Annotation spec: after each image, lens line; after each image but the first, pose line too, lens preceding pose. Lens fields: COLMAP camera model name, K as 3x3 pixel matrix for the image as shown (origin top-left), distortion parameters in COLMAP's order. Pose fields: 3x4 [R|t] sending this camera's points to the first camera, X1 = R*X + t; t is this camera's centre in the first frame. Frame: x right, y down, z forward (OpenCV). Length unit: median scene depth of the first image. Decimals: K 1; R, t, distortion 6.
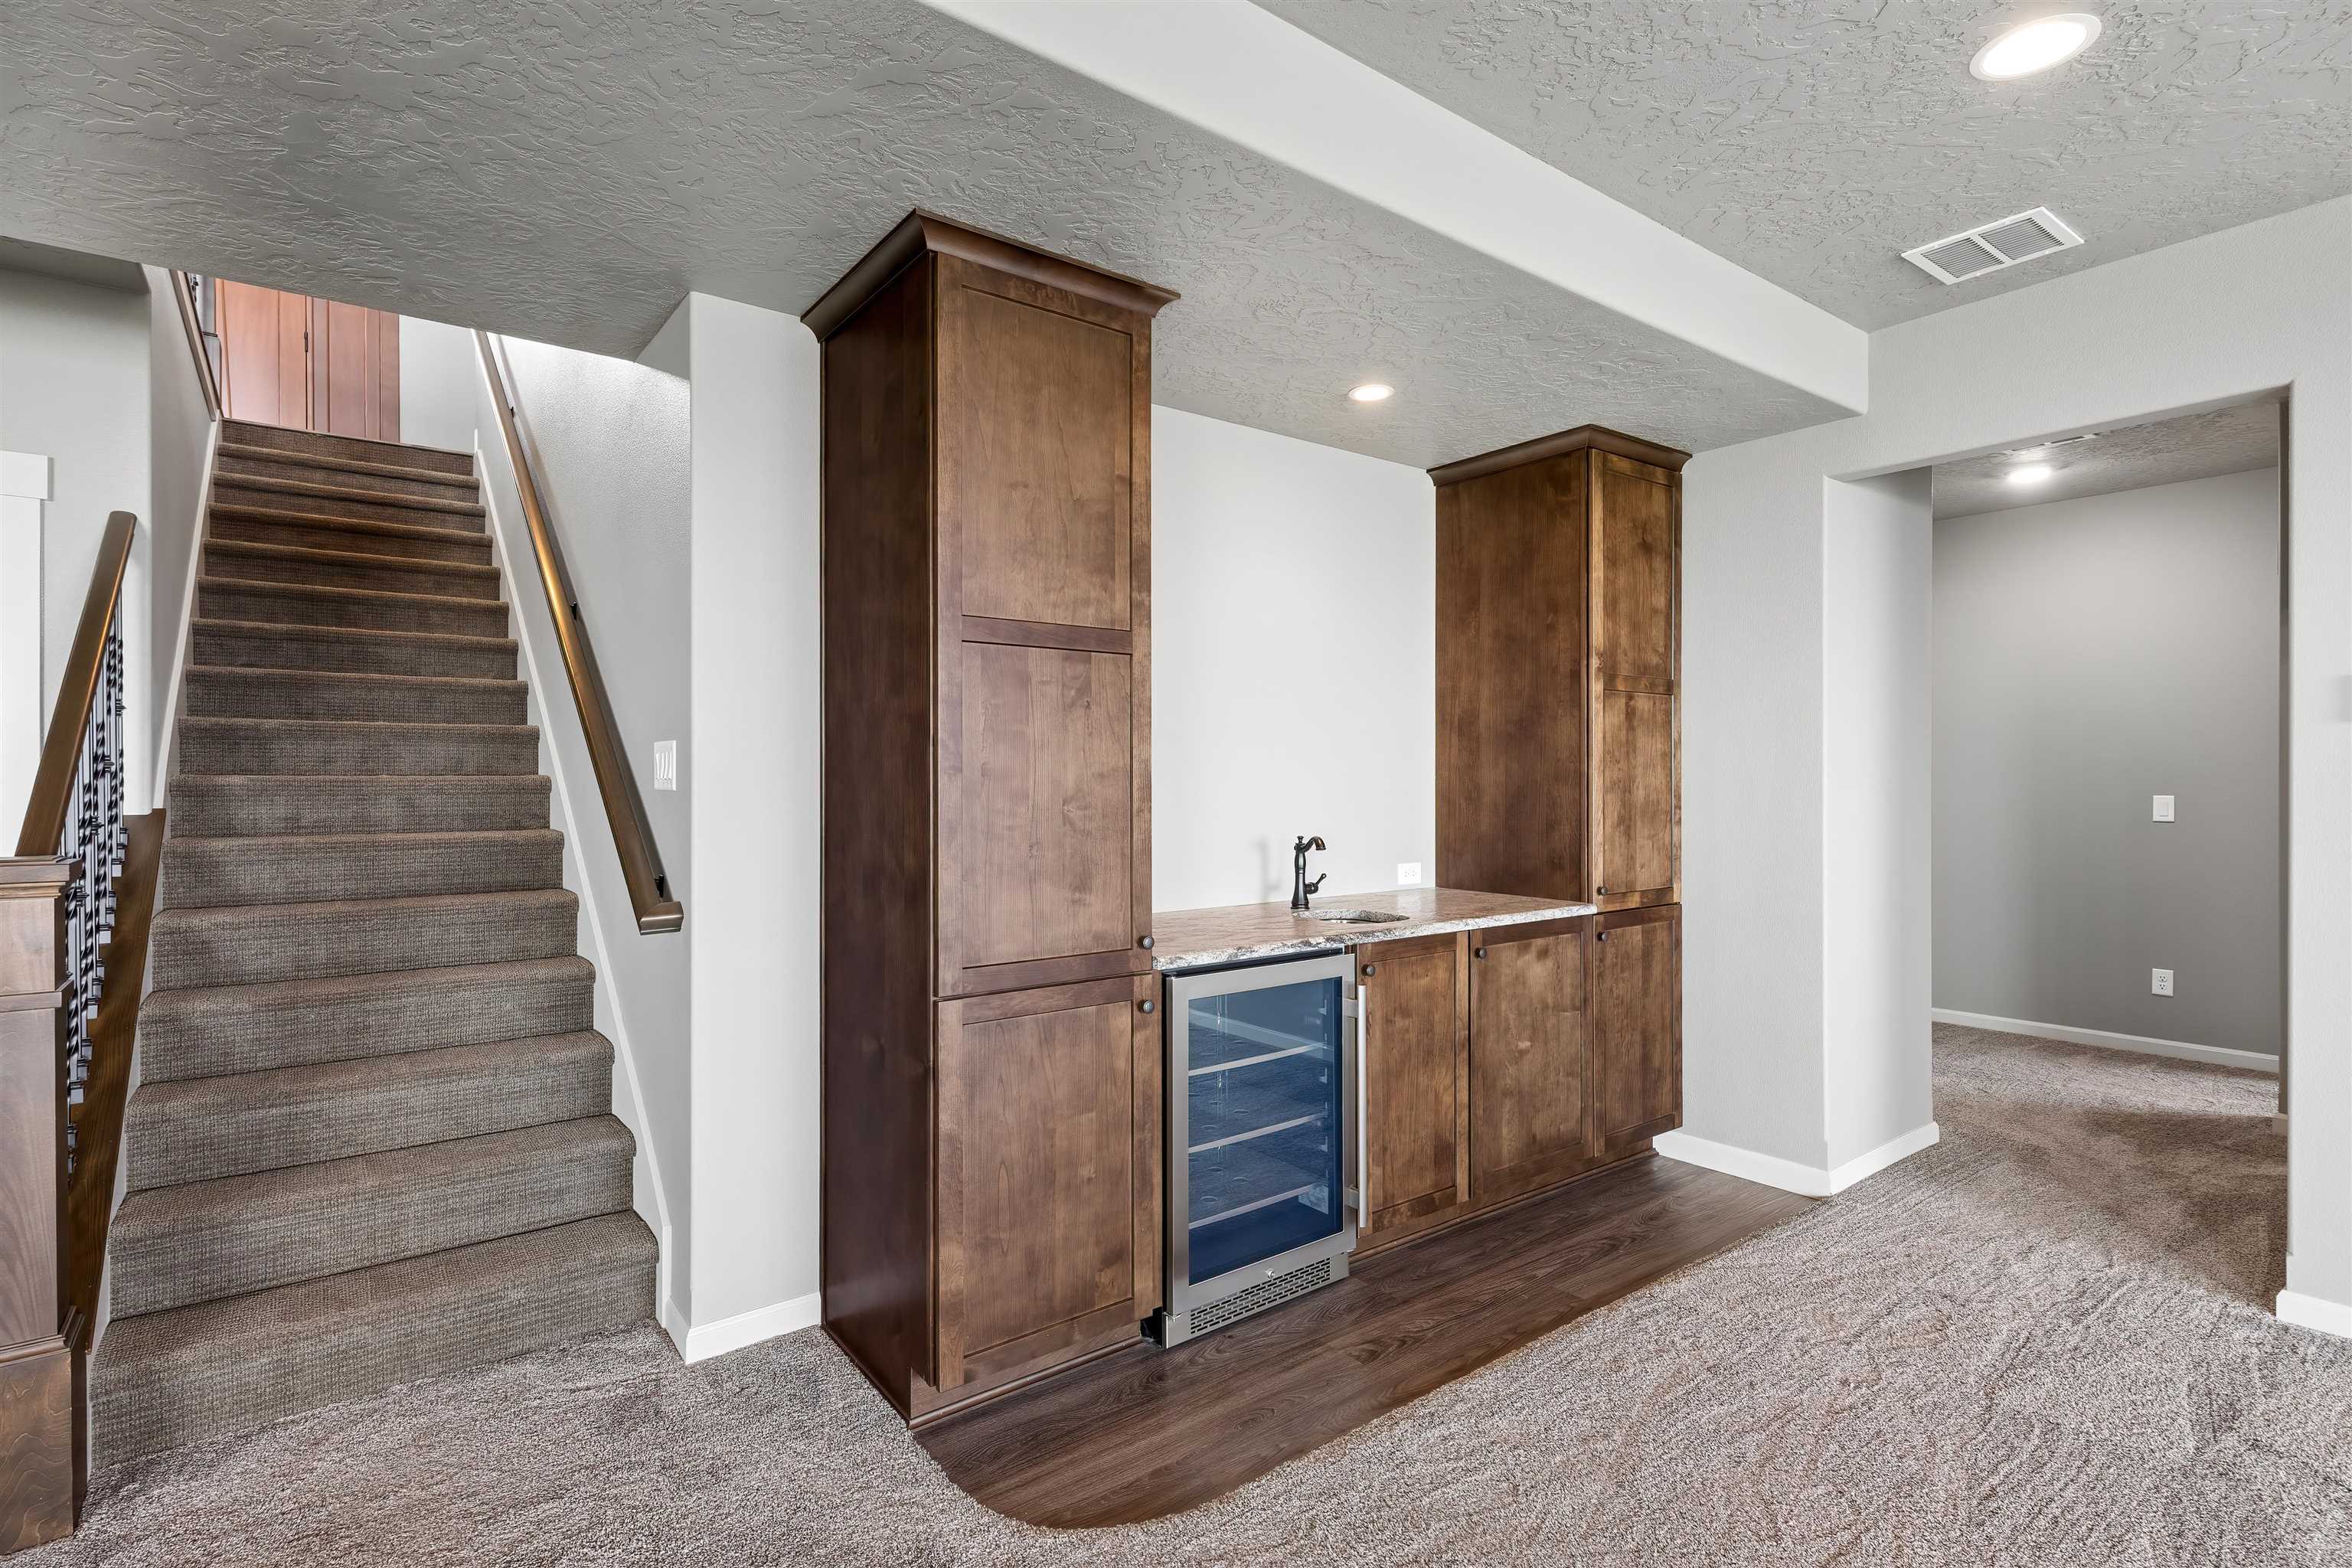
lens RADIAL K [[1131.1, 0, 1176.0], [0, 1131.1, 784.0], [0, 0, 1]] dist [0.011446, 0.000017]
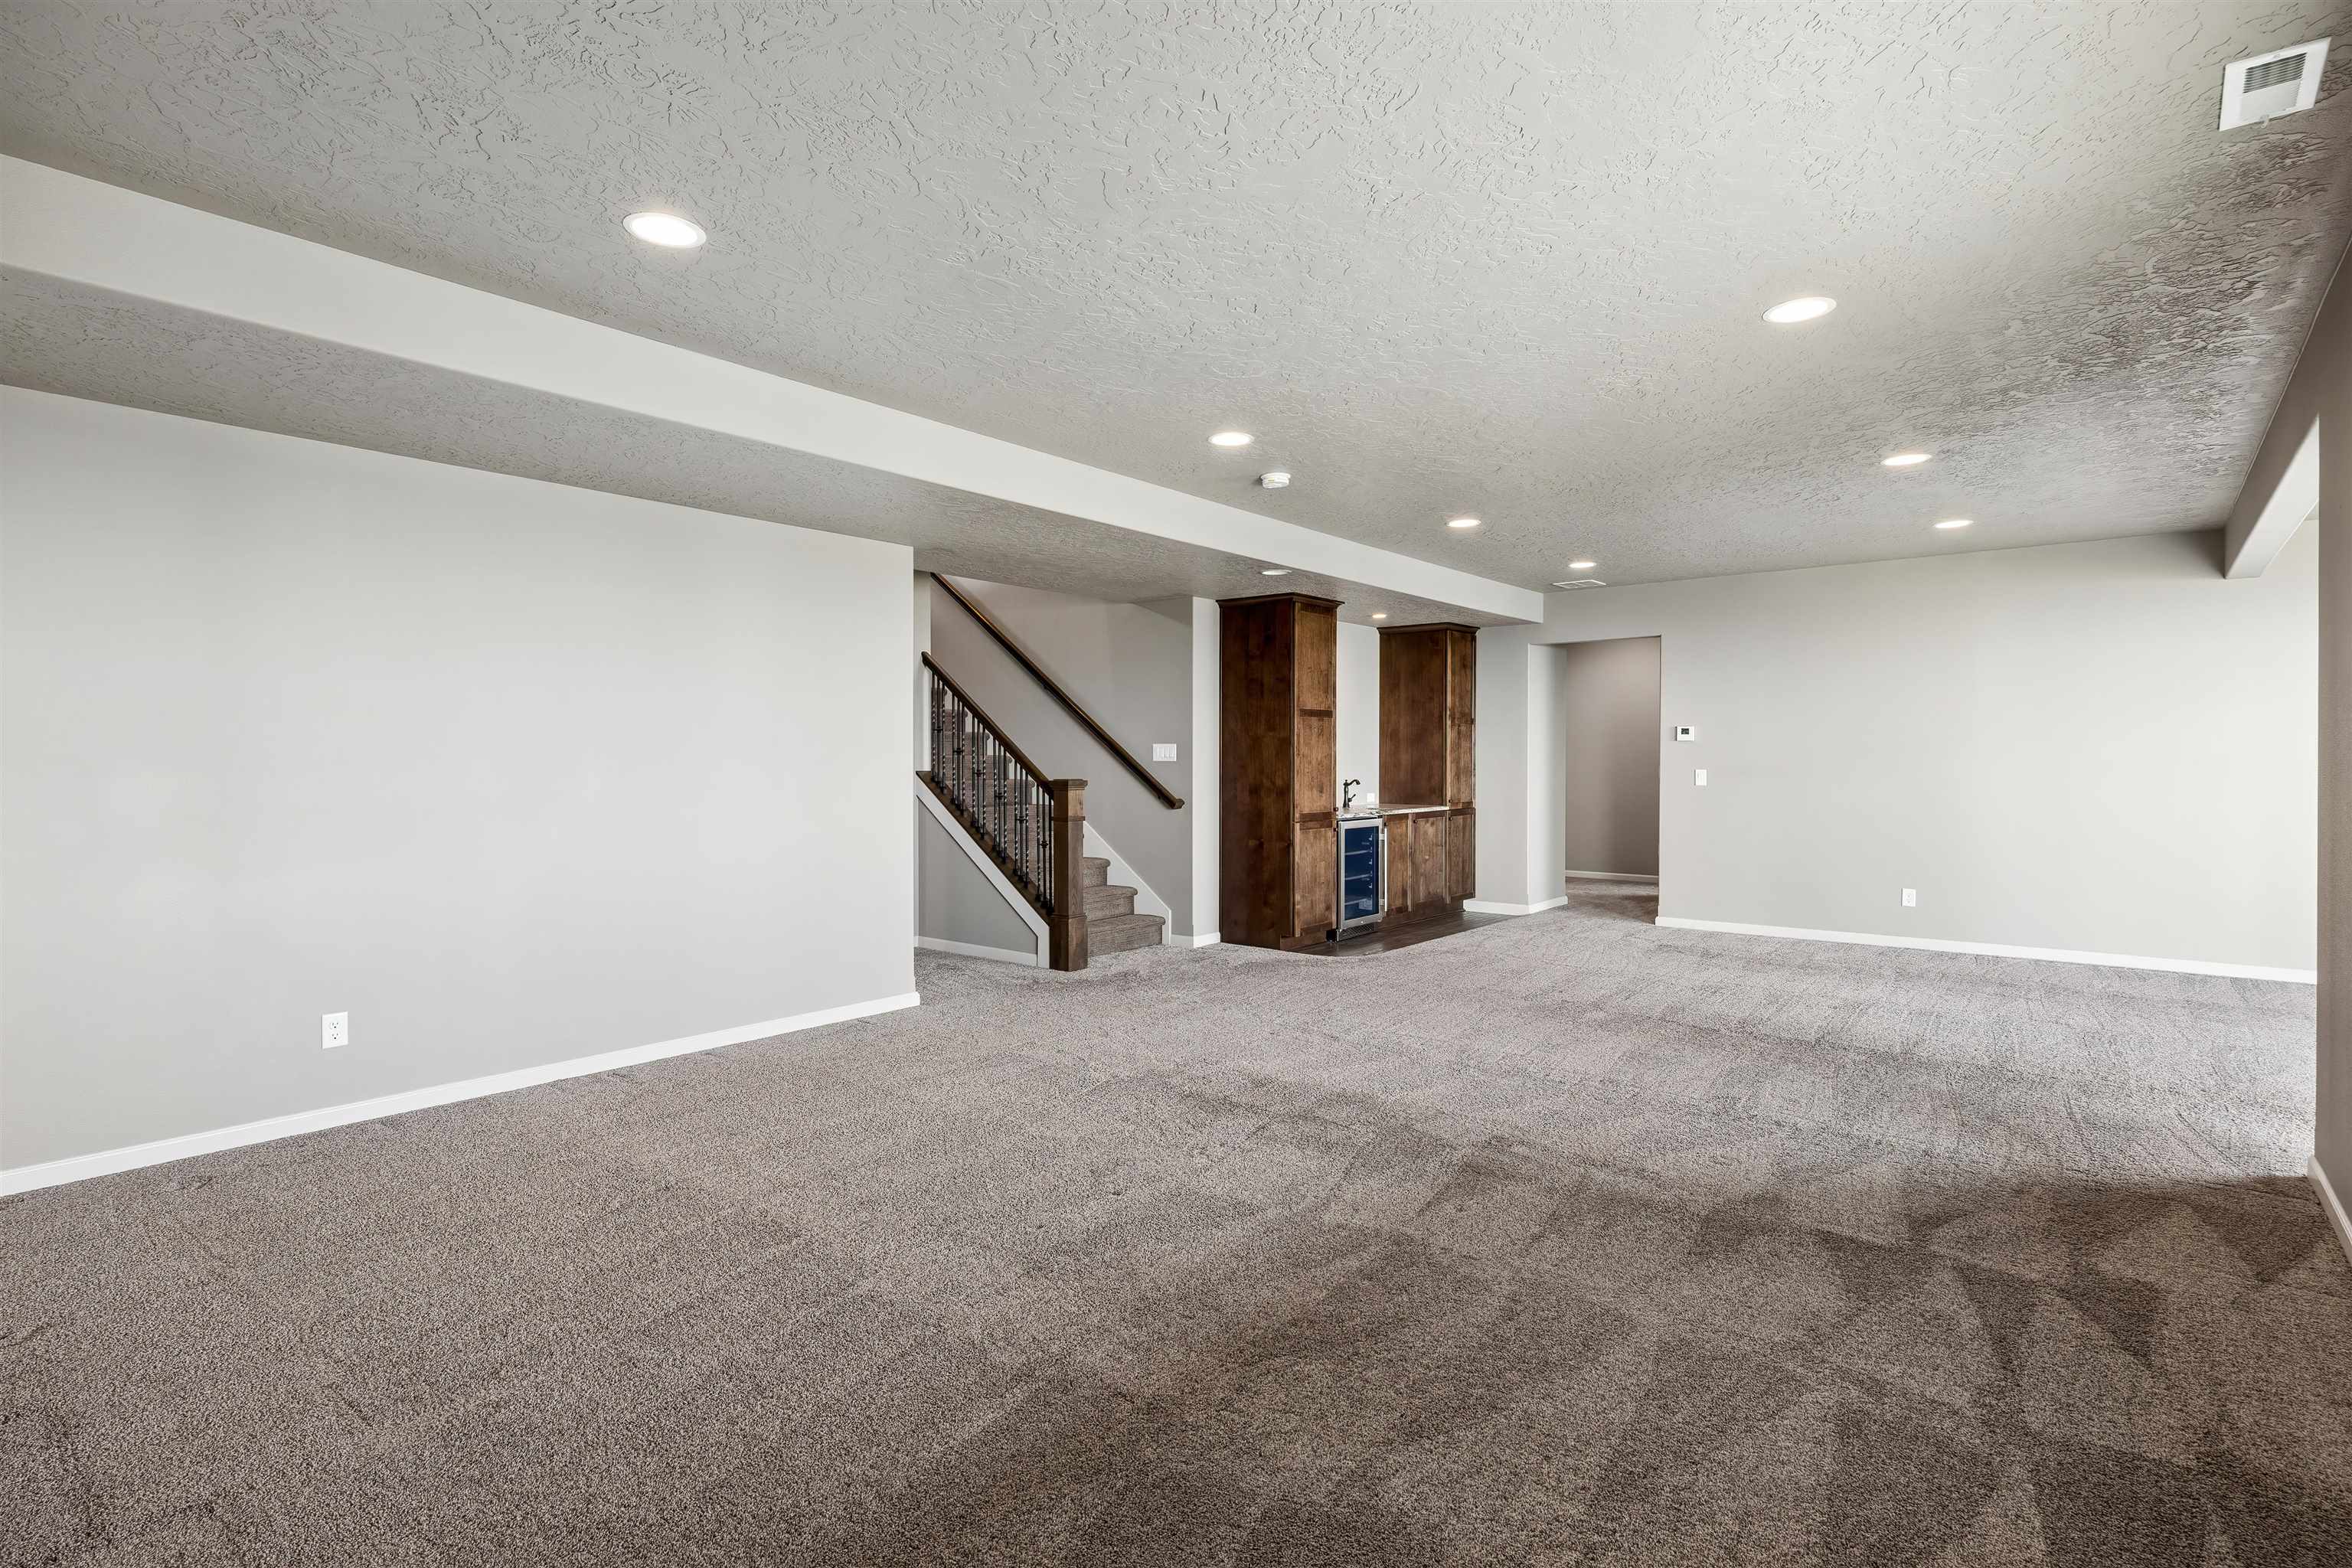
lens RADIAL K [[1131.1, 0, 1176.0], [0, 1131.1, 784.0], [0, 0, 1]] dist [0.011446, 0.000017]
pose [[0.973582, -0.005472, 0.228272, -0.870328], [0.002109, 0.999886, 0.014974, 0.016173], [-0.228327, -0.014097, 0.973482, -1.449291]]
